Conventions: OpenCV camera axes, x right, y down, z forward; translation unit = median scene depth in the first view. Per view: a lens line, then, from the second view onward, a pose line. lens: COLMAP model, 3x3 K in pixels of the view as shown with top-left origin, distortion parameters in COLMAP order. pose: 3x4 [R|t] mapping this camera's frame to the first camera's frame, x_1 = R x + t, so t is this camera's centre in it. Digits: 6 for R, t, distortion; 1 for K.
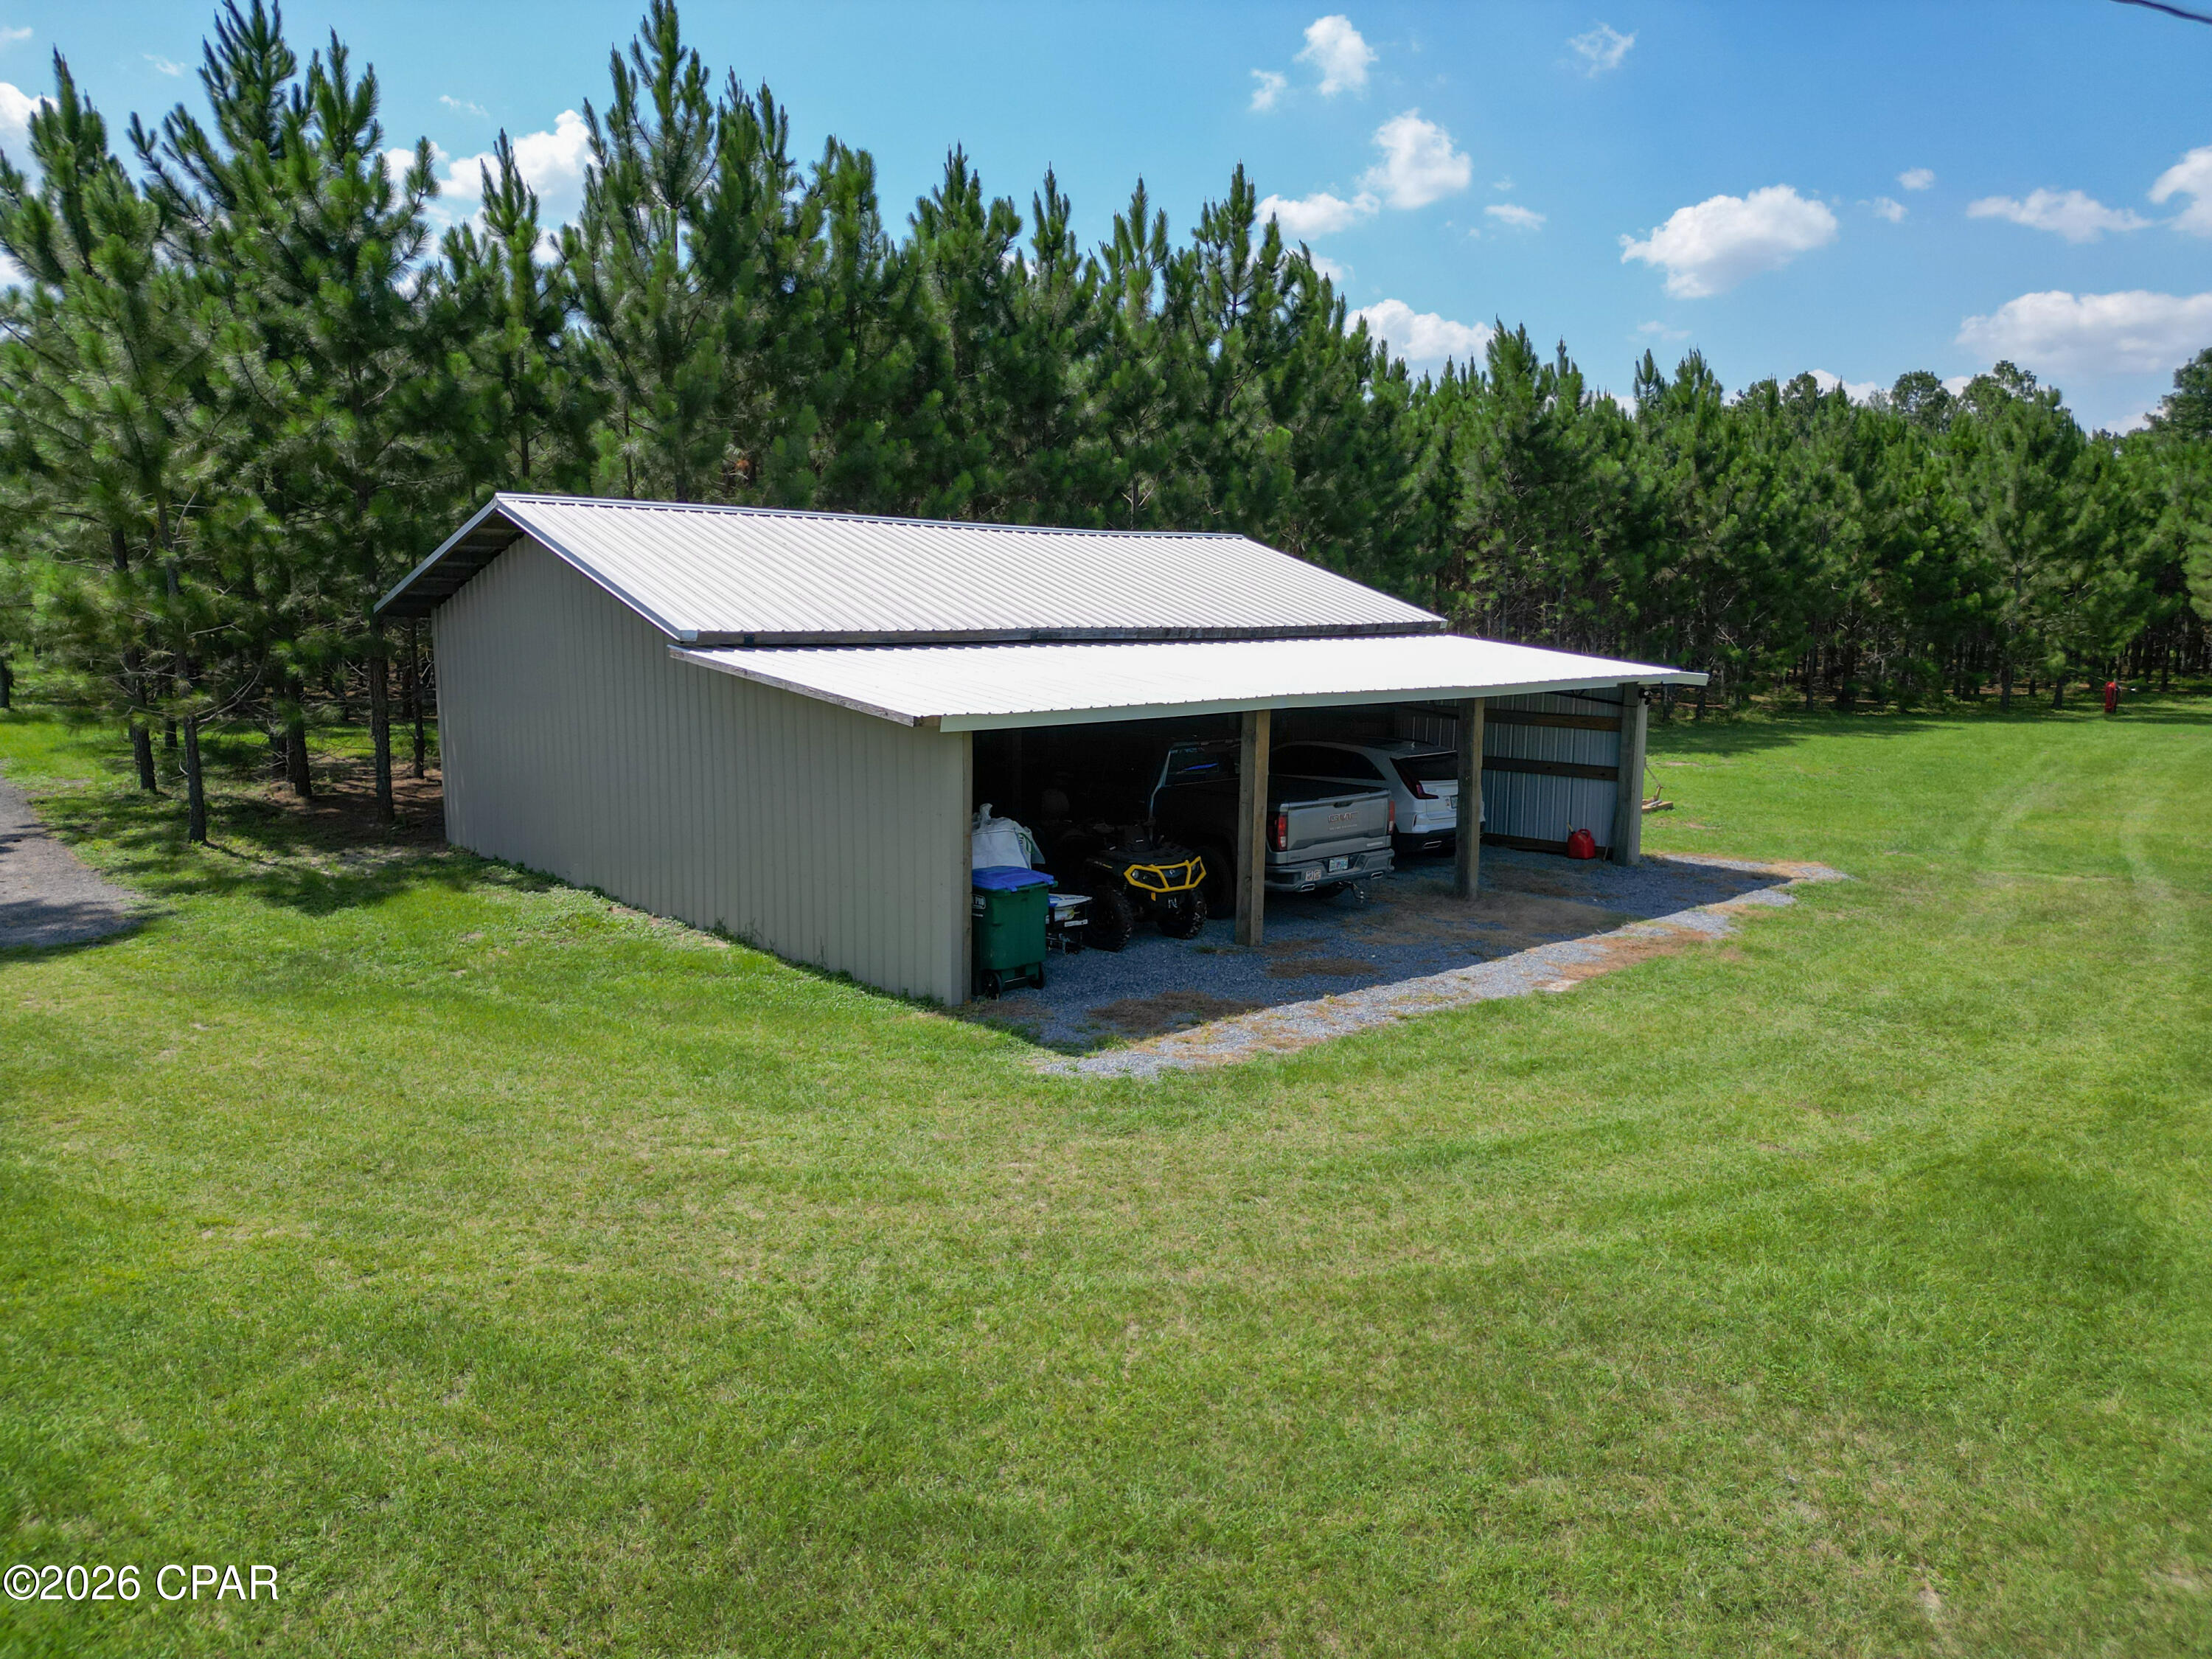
lens RADIAL K [[1581.7, 0, 1116.8], [0, 1581.7, 787.7], [0, 0, 1]] dist [0.067284, -0.064728]
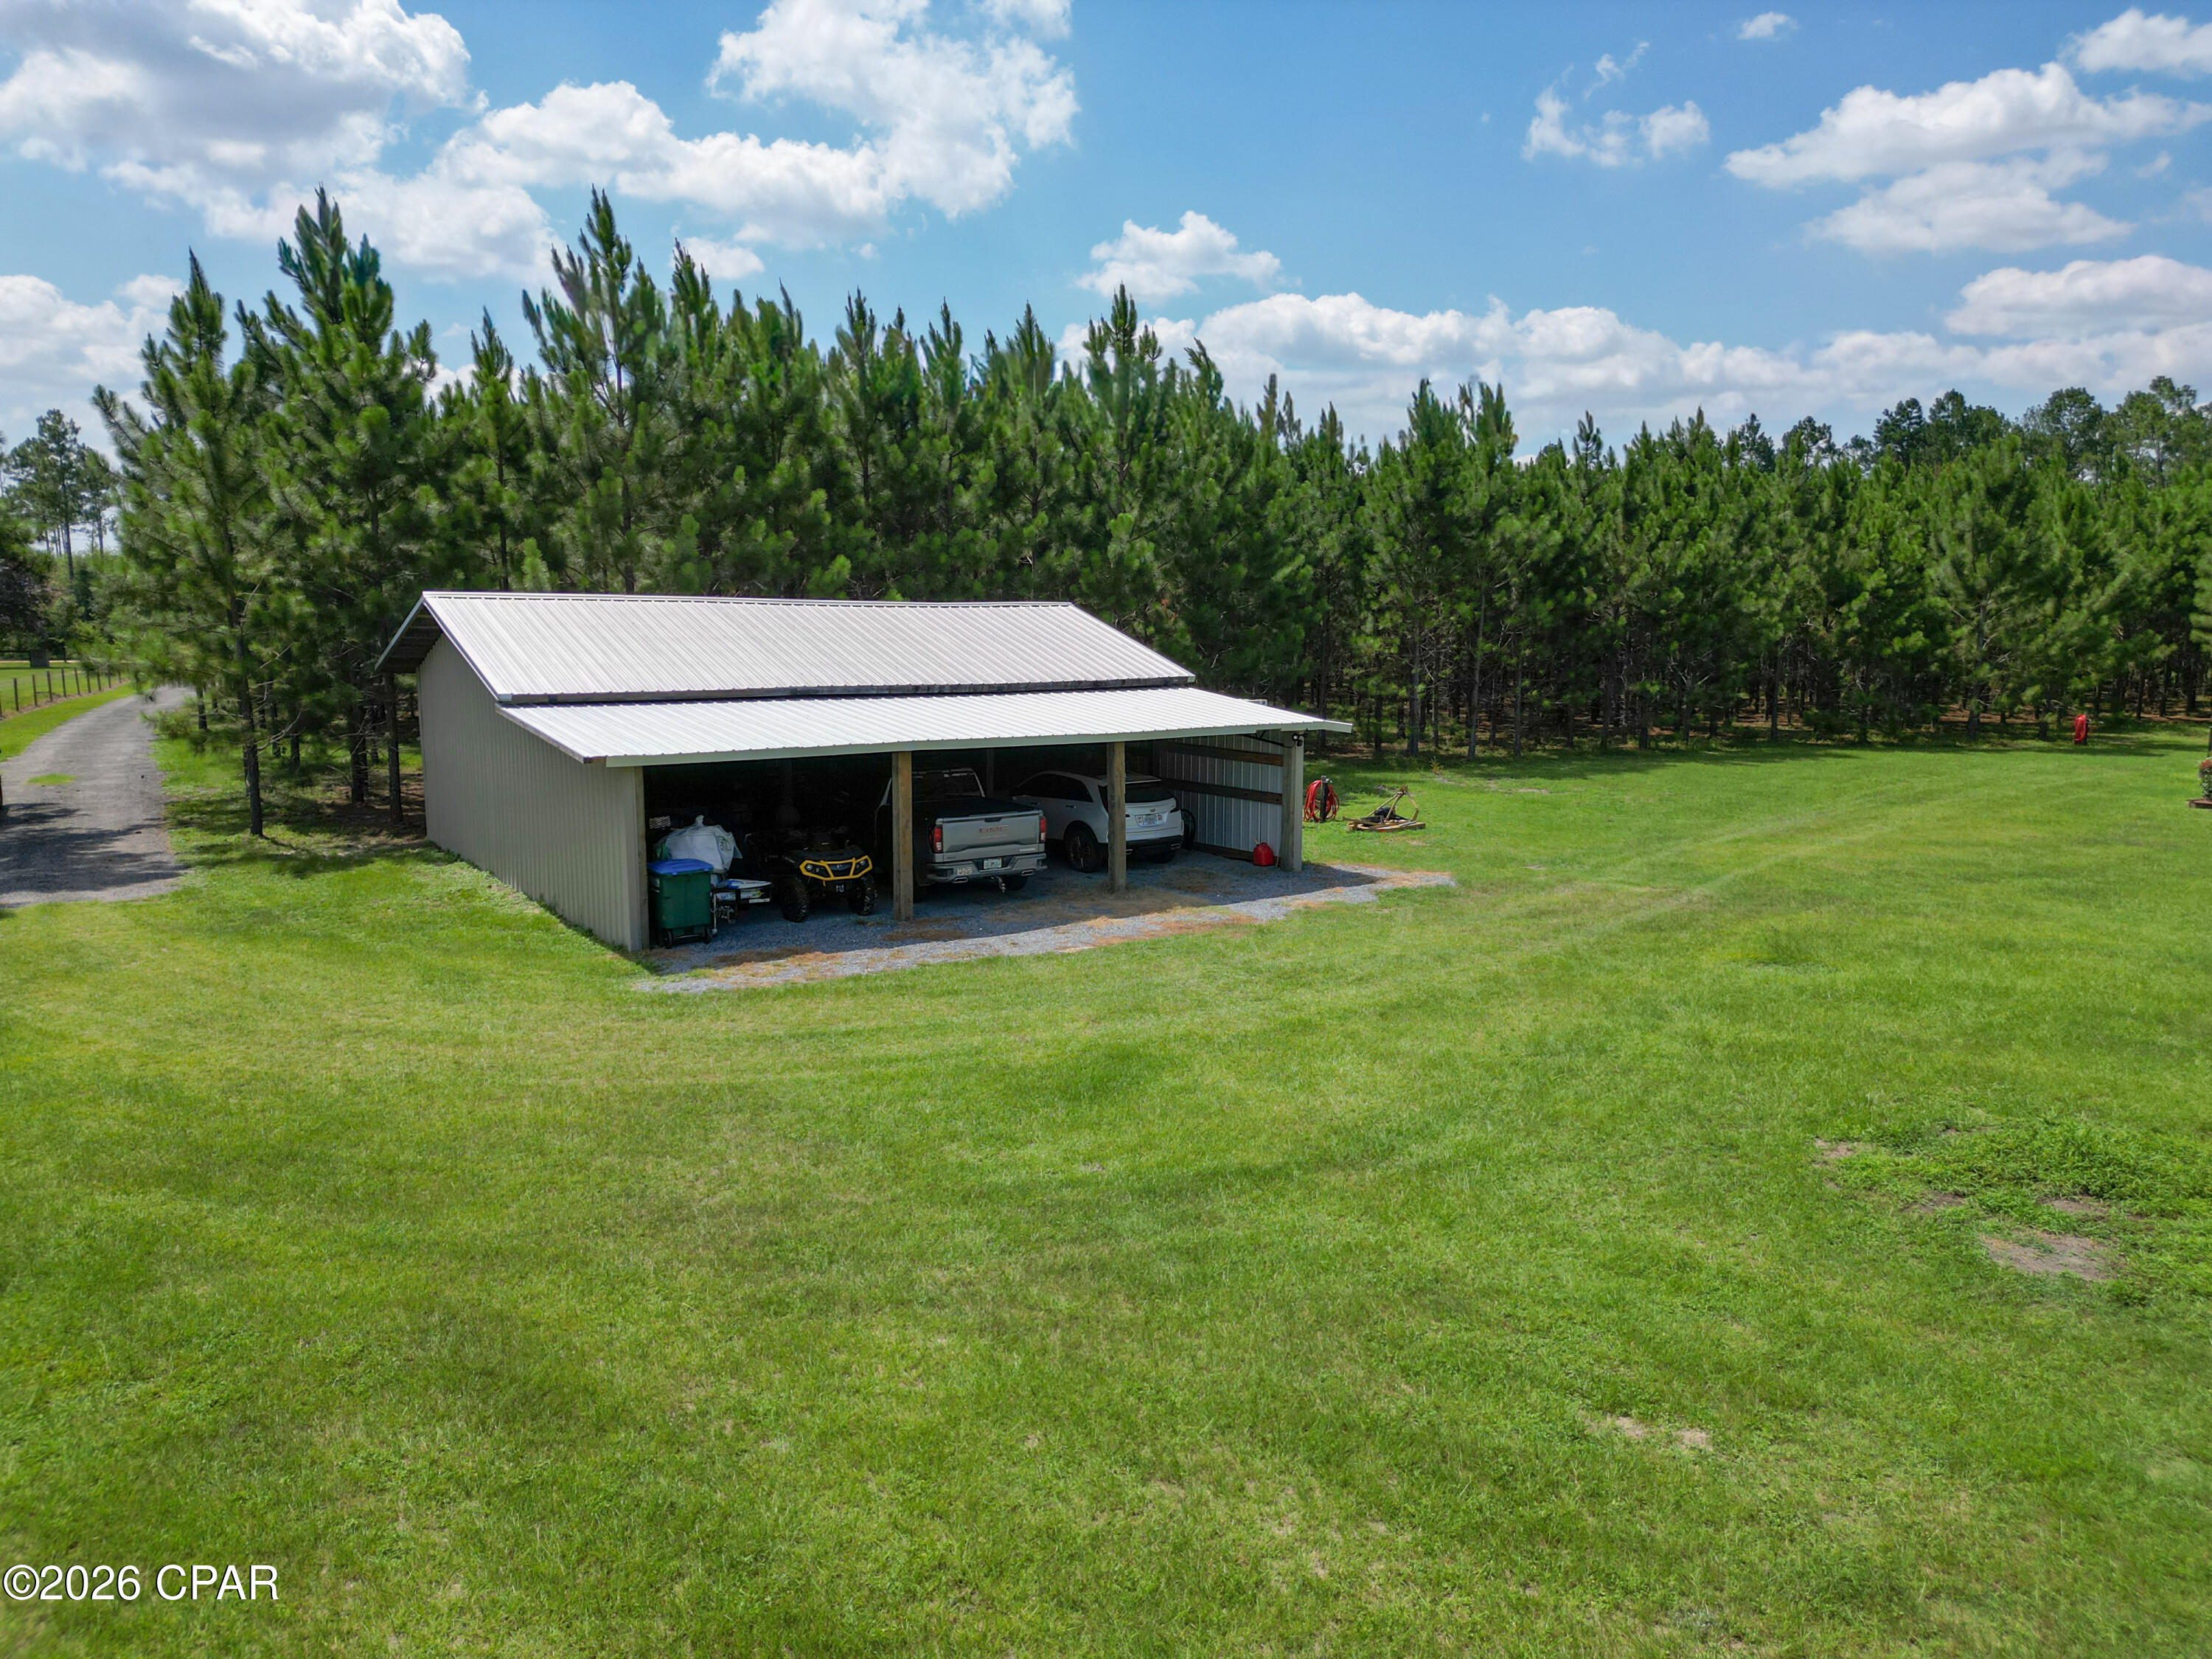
lens RADIAL K [[1557.9, 0, 1099.7], [0, 1557.9, 825.5], [0, 0, 1]] dist [0.066363, -0.062589]
pose [[0.989272, 0.013456, -0.145464, 0.421488], [-0.011488, 0.999831, 0.014362, -0.004905], [0.145633, -0.012536, 0.989259, -0.303978]]
